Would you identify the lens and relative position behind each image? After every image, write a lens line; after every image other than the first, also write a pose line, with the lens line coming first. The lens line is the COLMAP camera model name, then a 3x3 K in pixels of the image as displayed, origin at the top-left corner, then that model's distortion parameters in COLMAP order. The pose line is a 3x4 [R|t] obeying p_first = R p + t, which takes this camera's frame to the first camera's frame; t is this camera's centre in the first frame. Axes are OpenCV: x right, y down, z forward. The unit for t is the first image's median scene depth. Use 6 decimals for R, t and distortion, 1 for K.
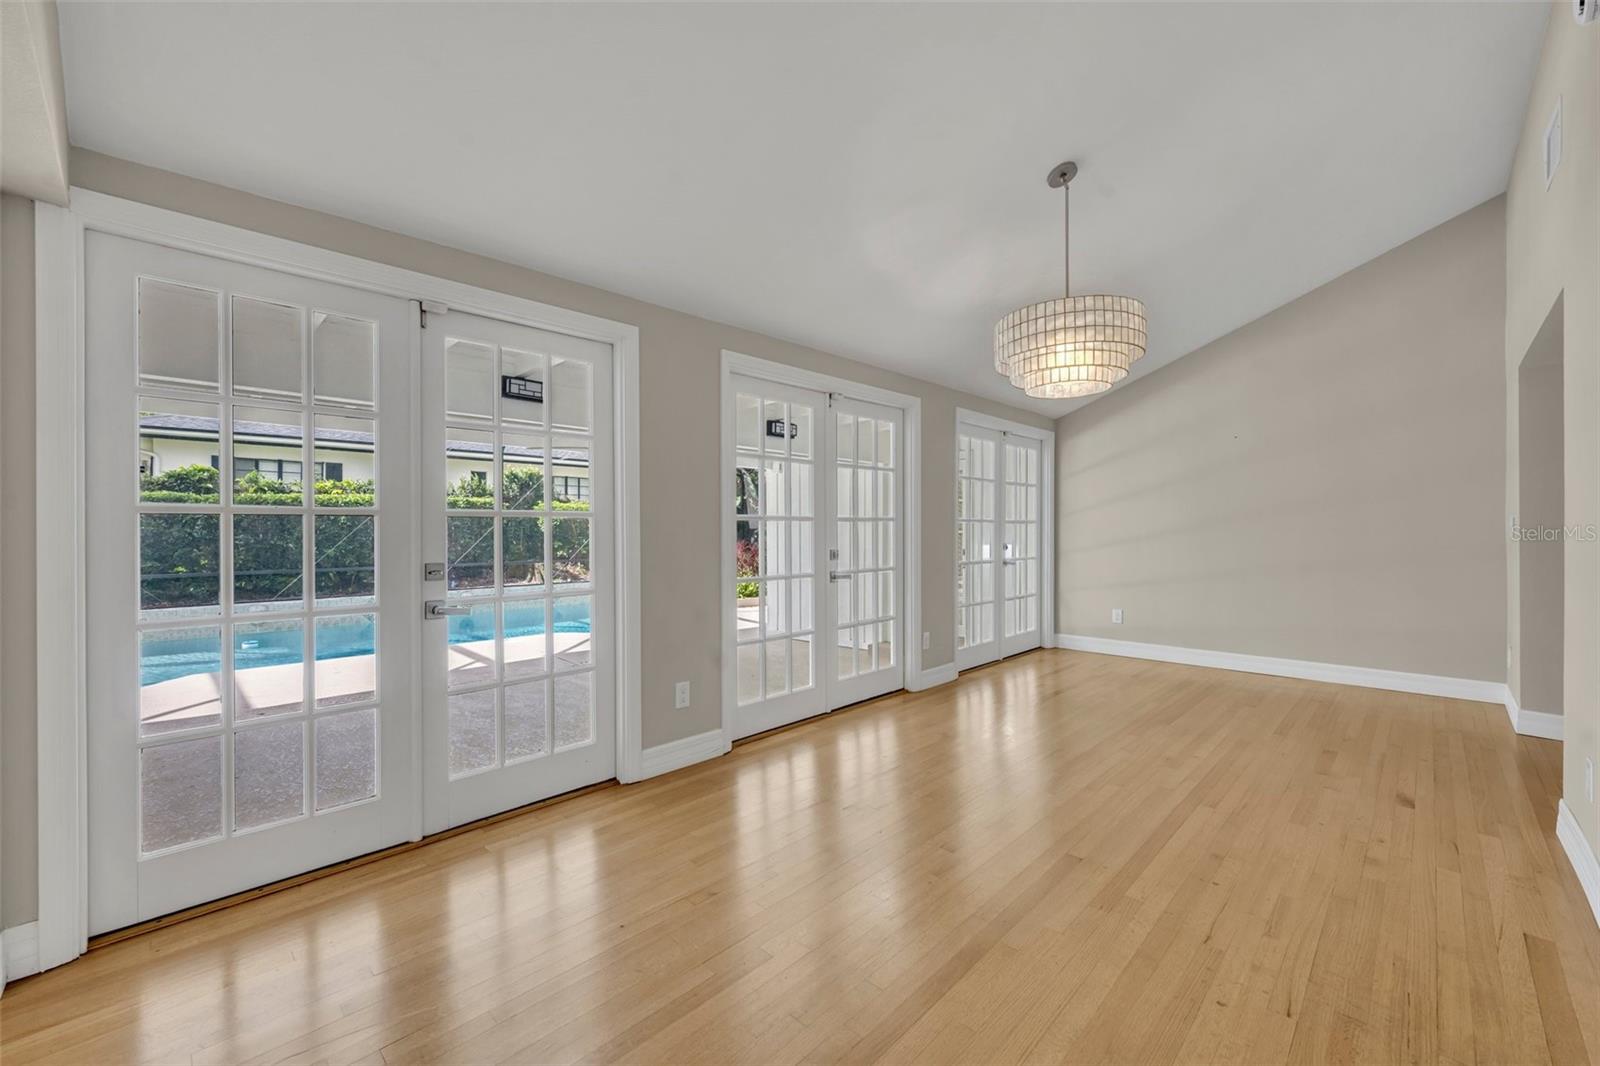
lens RADIAL K [[650.2, 0, 800.0], [0, 650.2, 533.0], [0, 0, 1]] dist [0.003019, -0.000064]
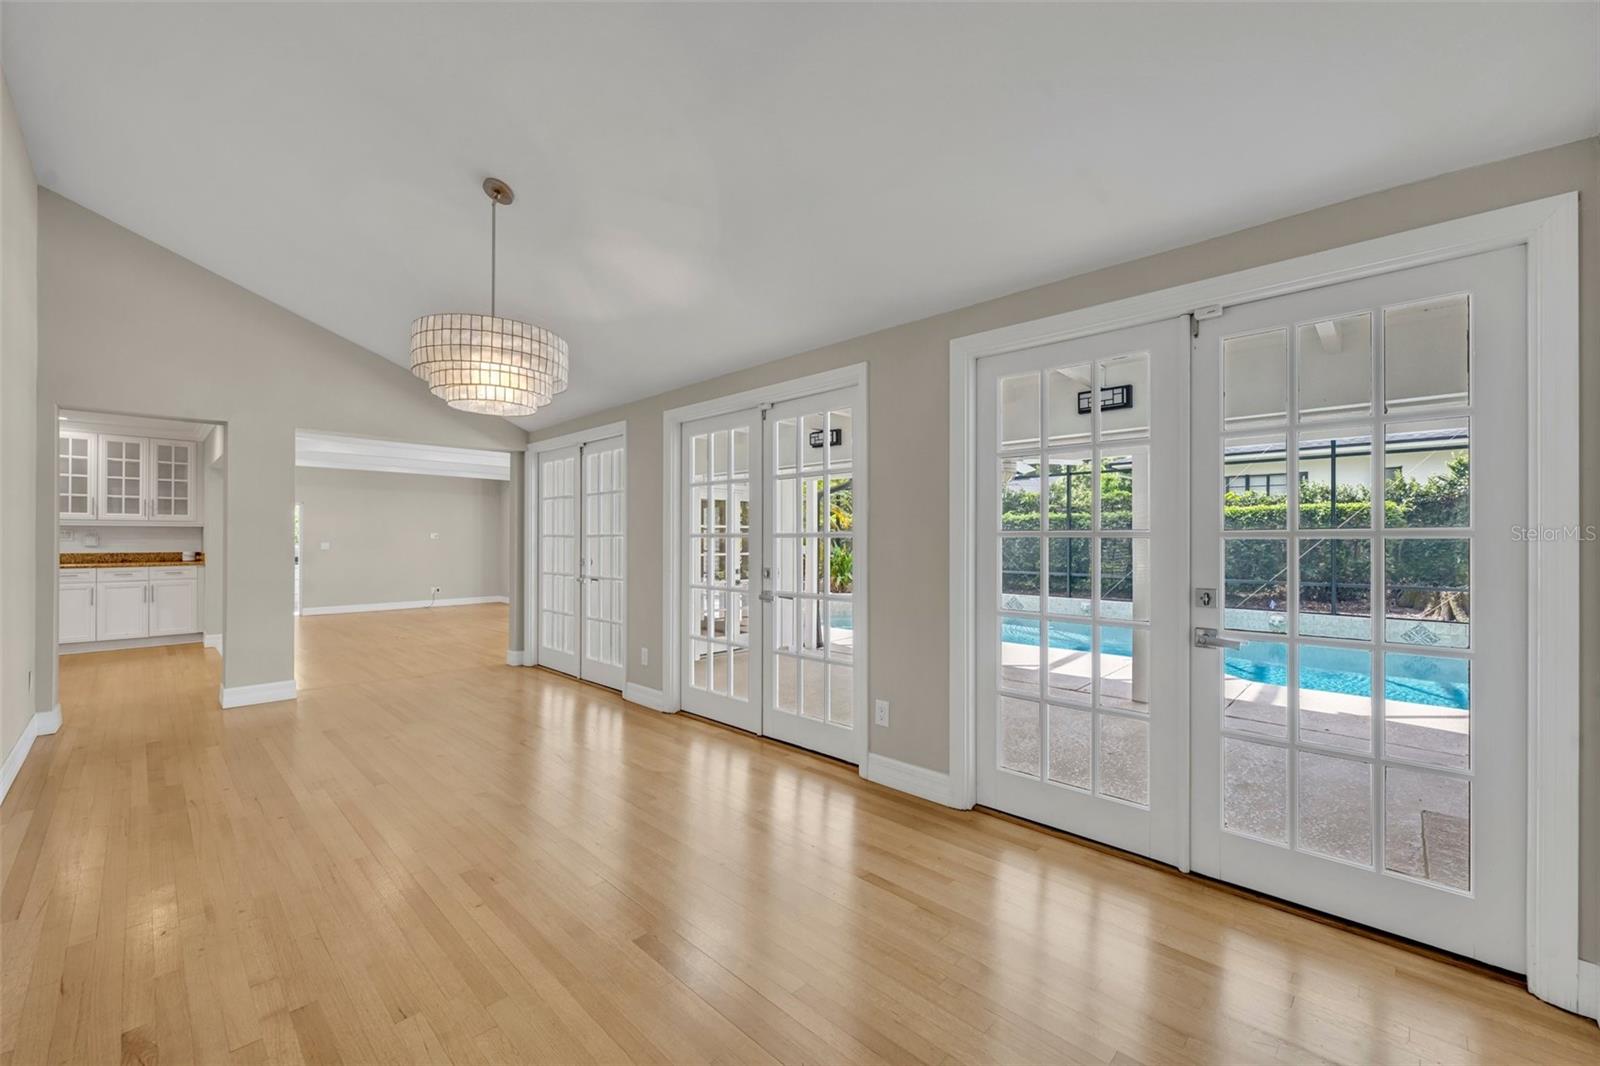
lens RADIAL K [[639.9, 0, 797.4], [0, 639.9, 533.3], [0, 0, 1]] dist [0.002934, 0.000251]
pose [[0.005630, -0.005436, -0.999969, 0.475256], [-0.009345, 0.999941, -0.005488, -0.009202], [0.999940, 0.009376, 0.005579, 0.499765]]
